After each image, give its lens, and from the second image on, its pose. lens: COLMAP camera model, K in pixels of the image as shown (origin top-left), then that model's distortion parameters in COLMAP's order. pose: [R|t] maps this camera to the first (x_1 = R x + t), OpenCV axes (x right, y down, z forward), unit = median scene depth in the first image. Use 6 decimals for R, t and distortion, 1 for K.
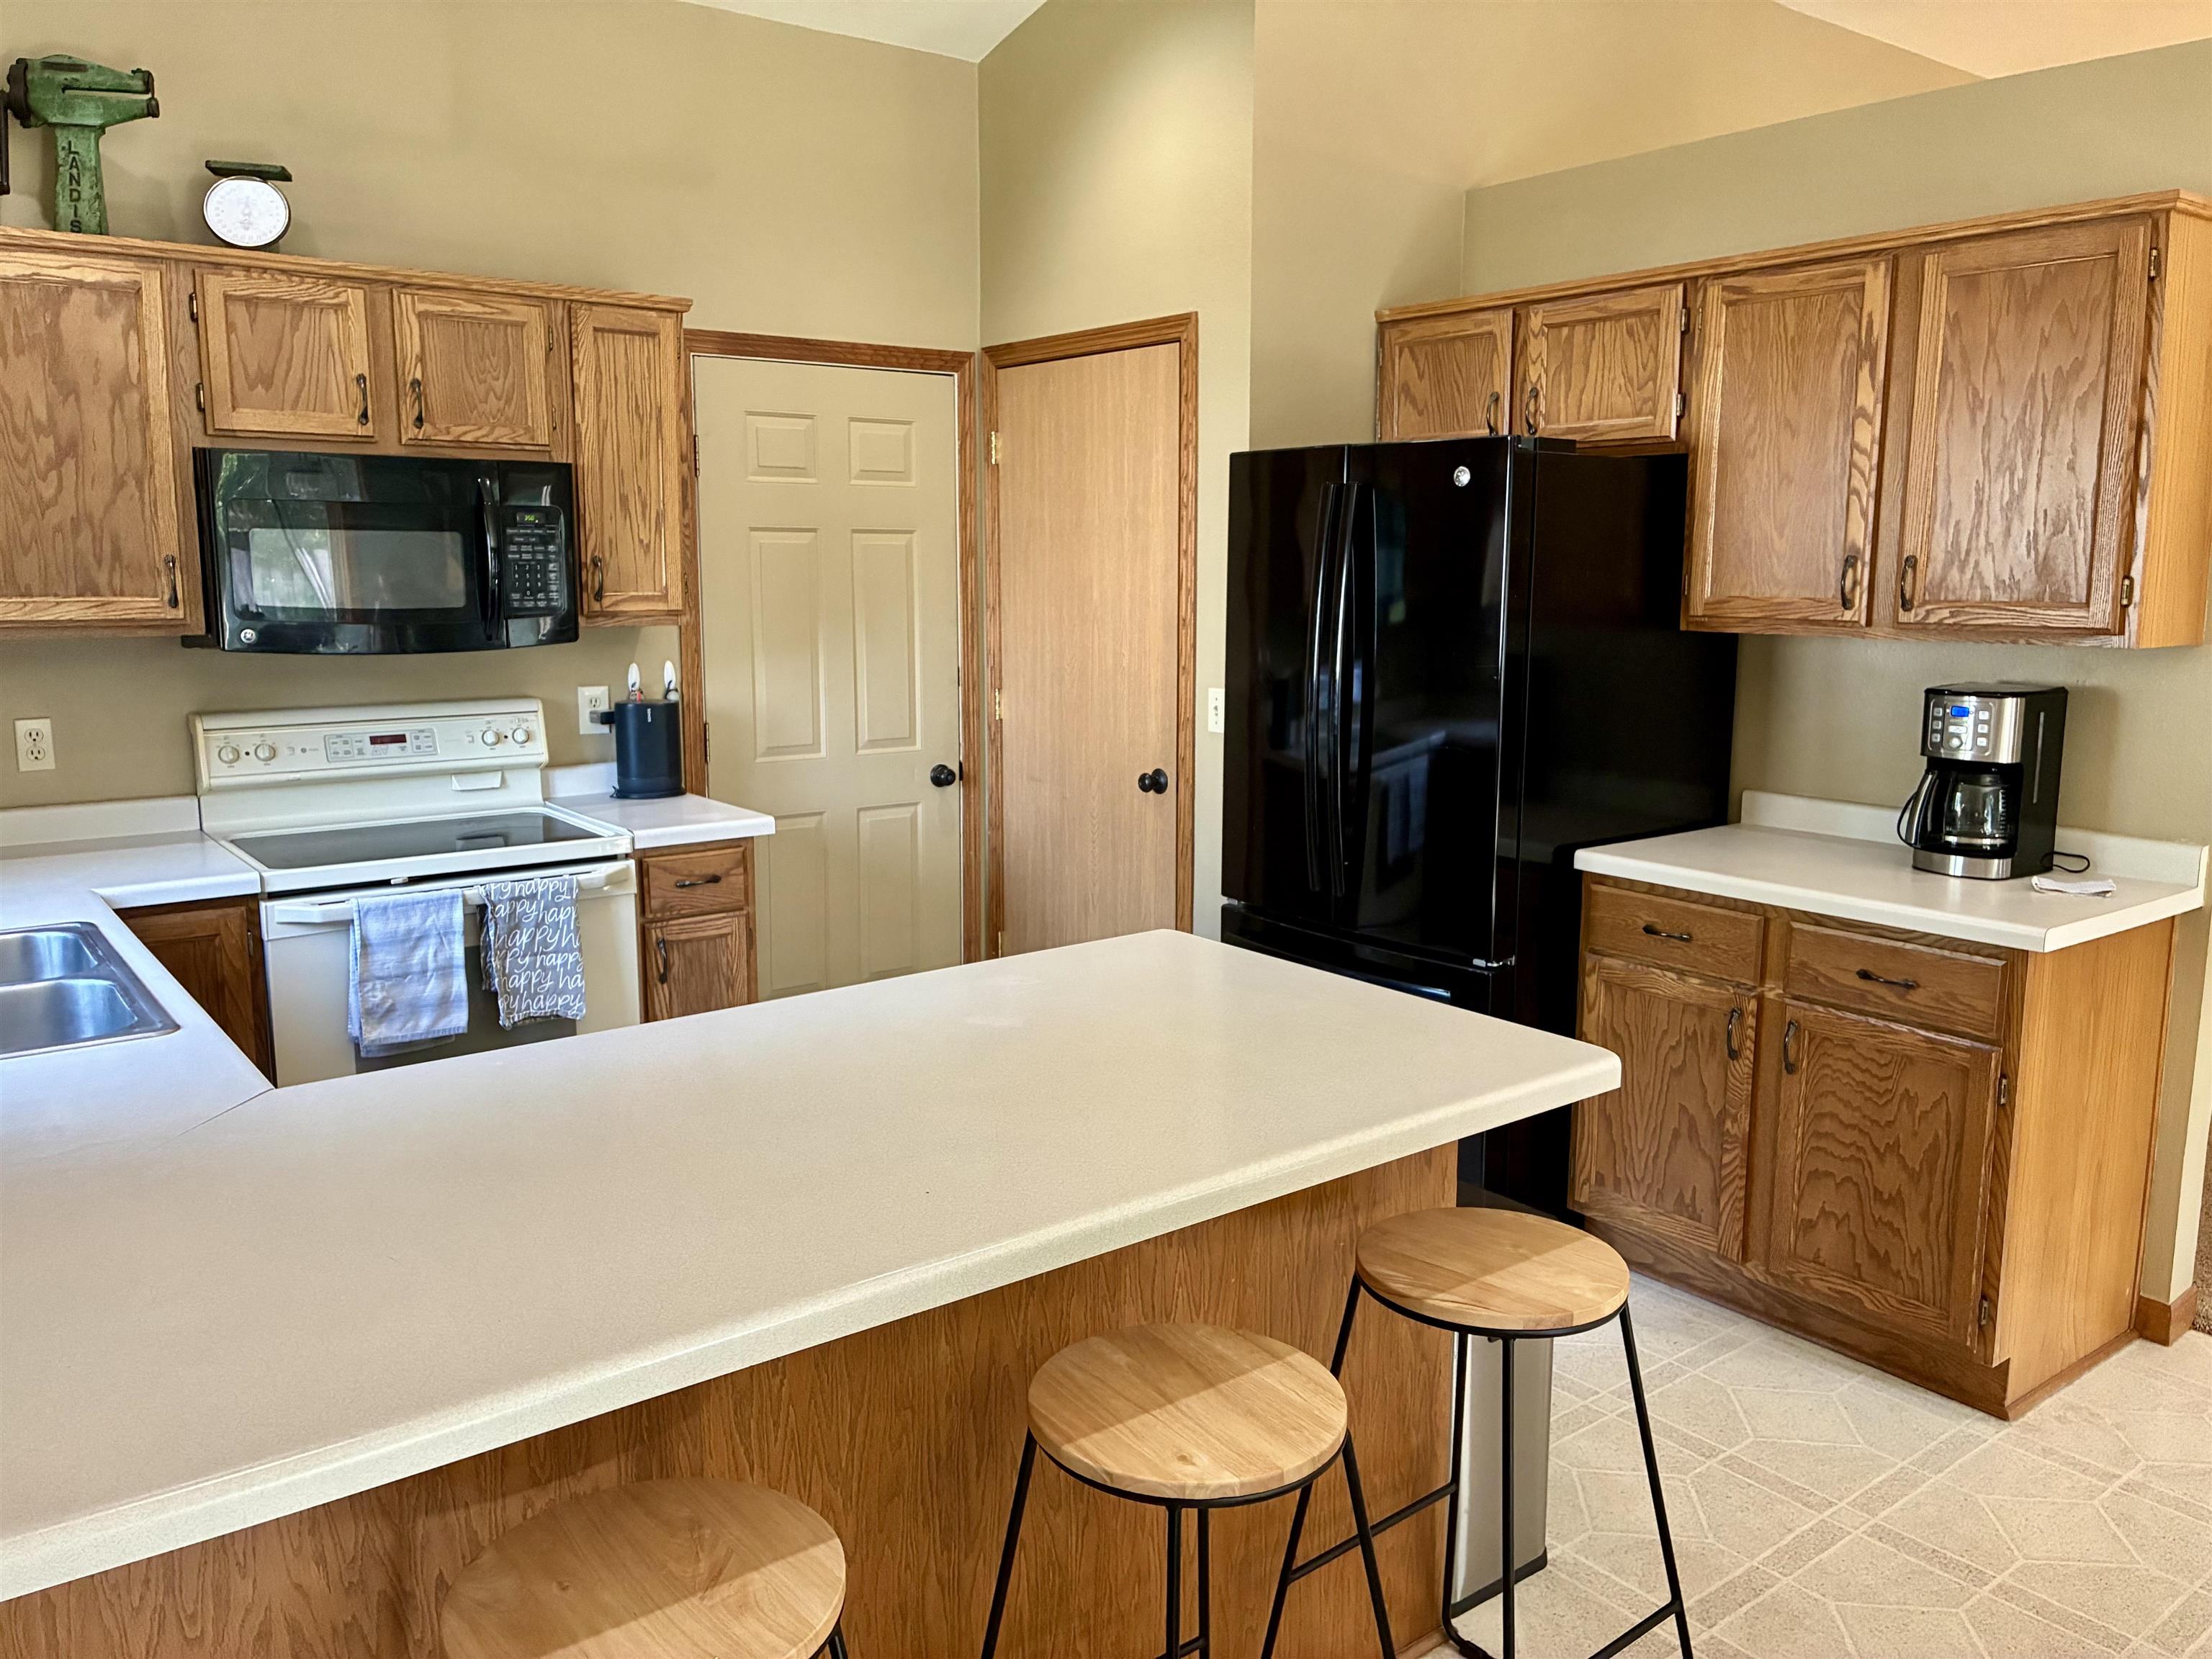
lens RADIAL K [[1682.5, 0, 1106.9], [0, 1682.5, 824.7], [0, 0, 1]] dist [0.014407, -0.026661]
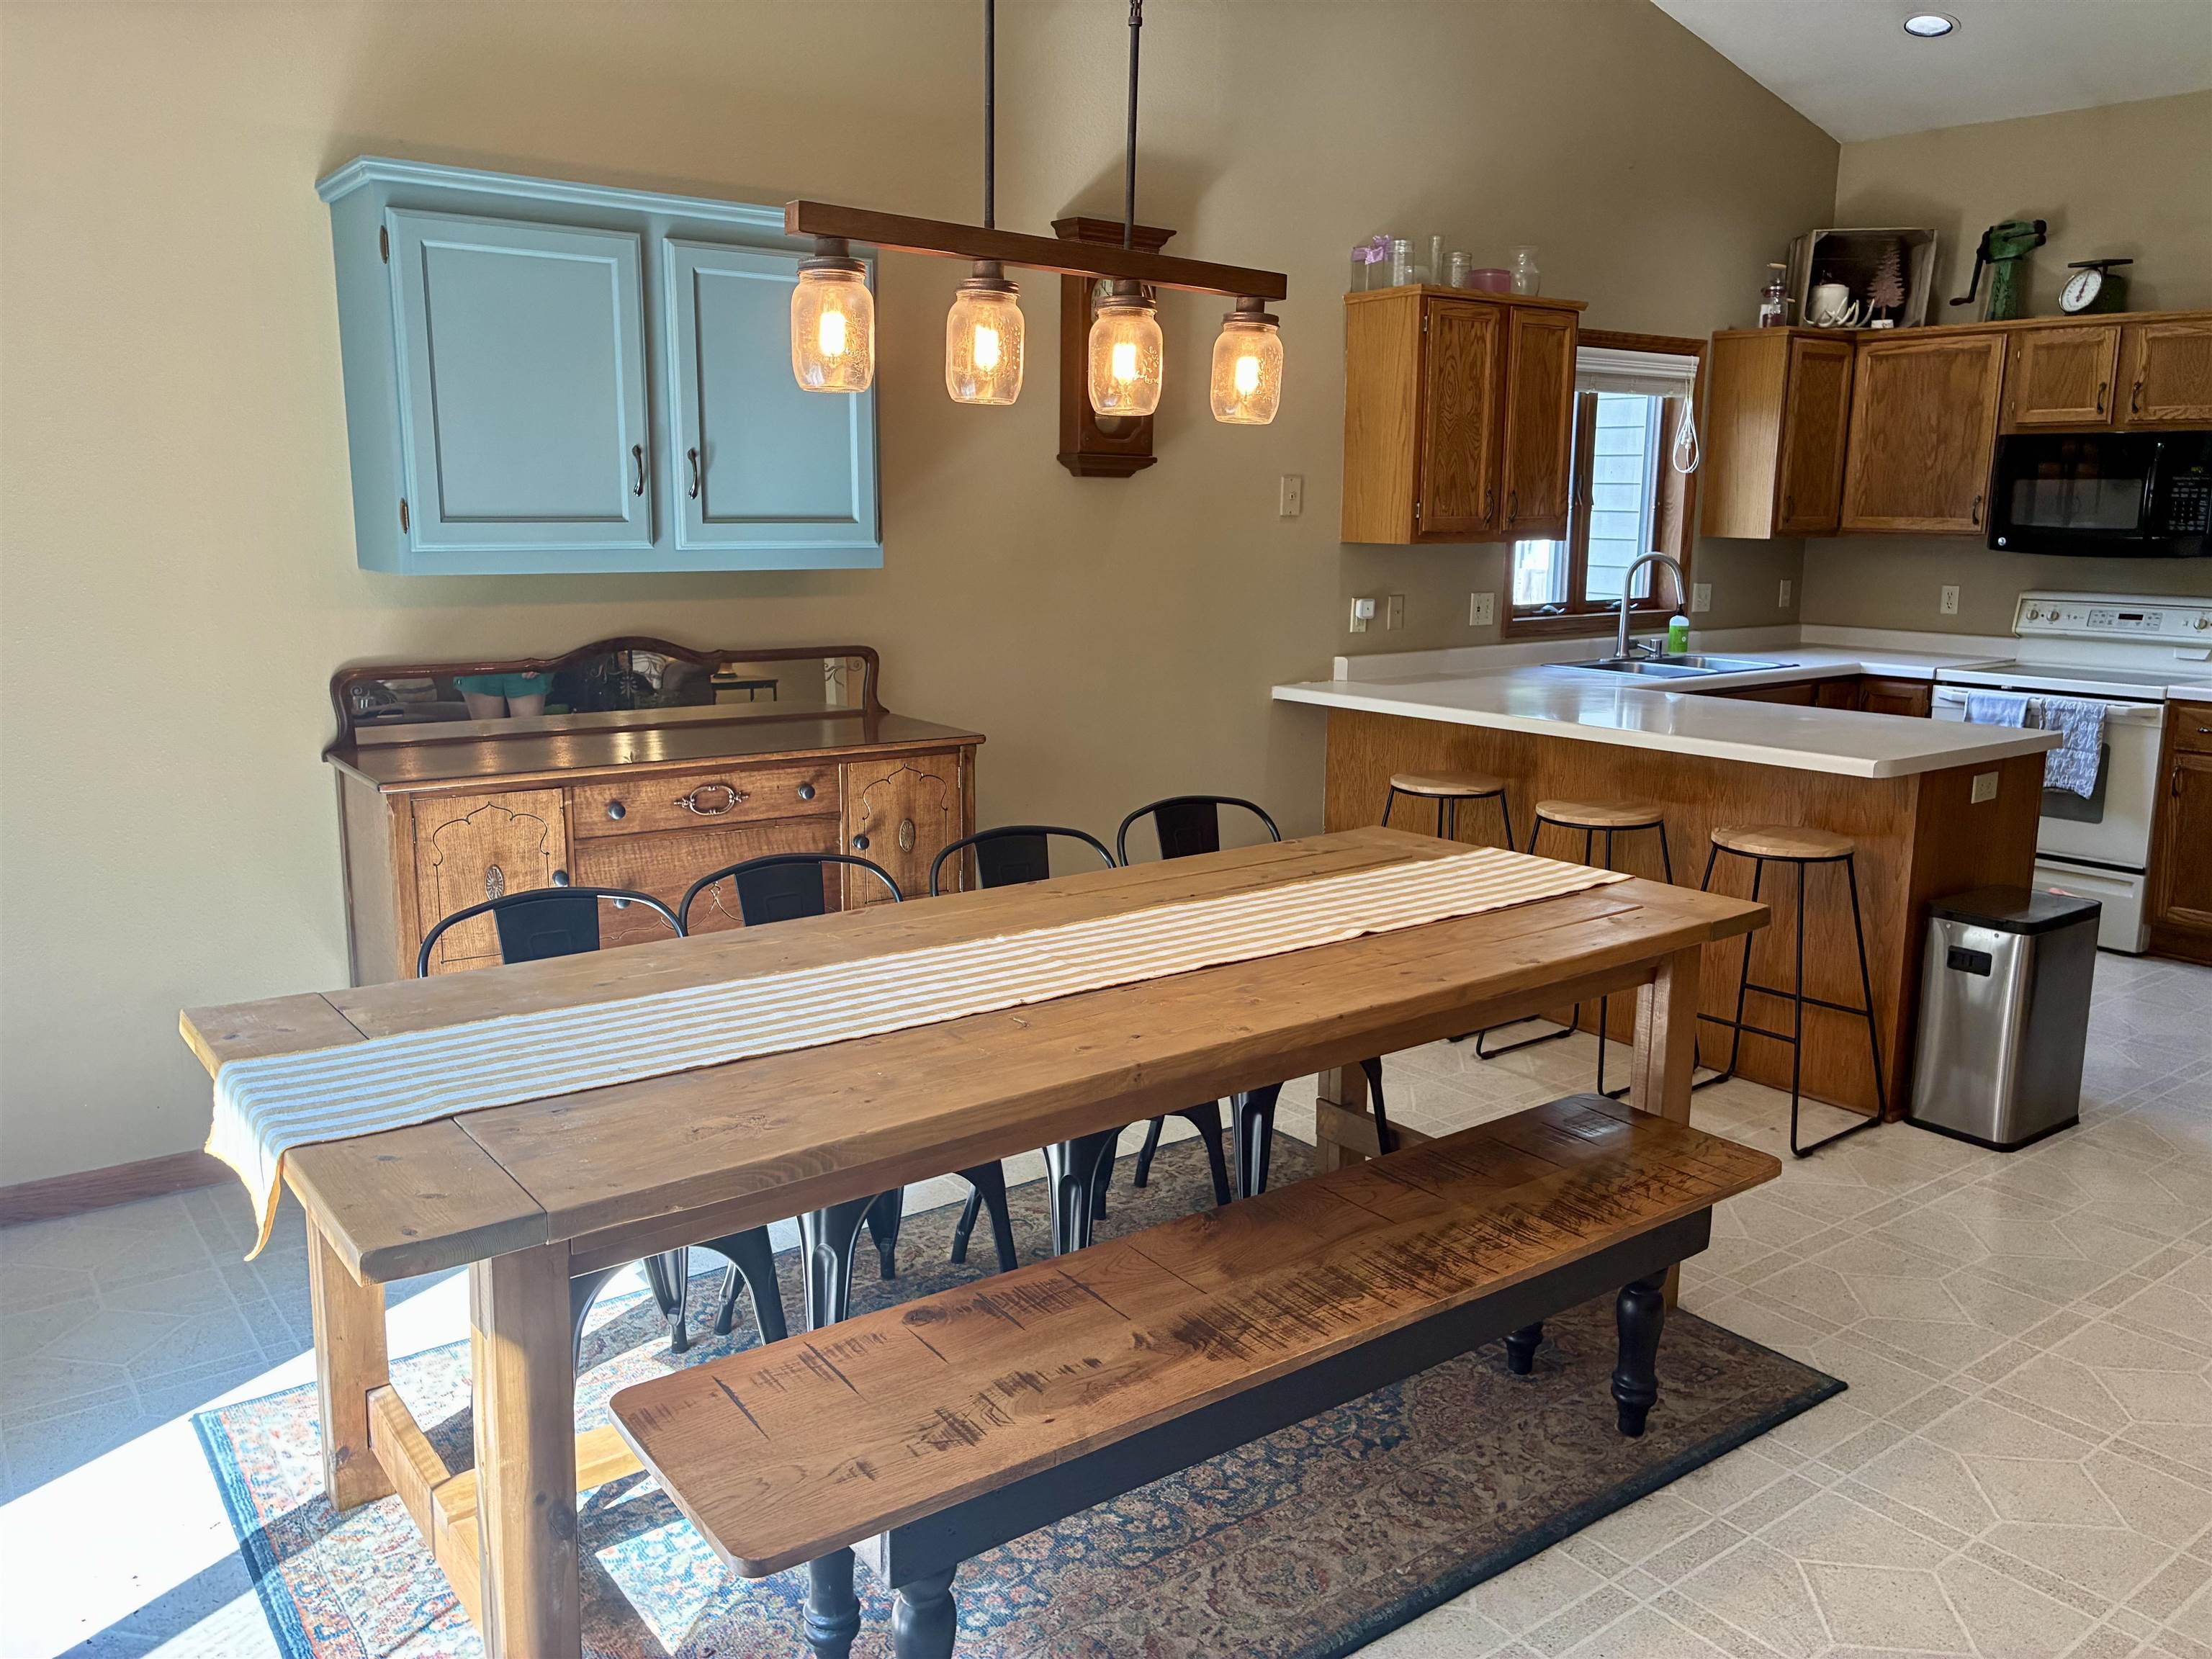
lens RADIAL K [[1682.5, 0, 1103.4], [0, 1682.5, 819.5], [0, 0, 1]] dist [0.014407, -0.026661]
pose [[-0.017651, 0.179207, -0.983653, 1.234434], [-0.166422, 0.969556, 0.179625, 0.008687], [0.985897, 0.166872, 0.012710, 0.101639]]
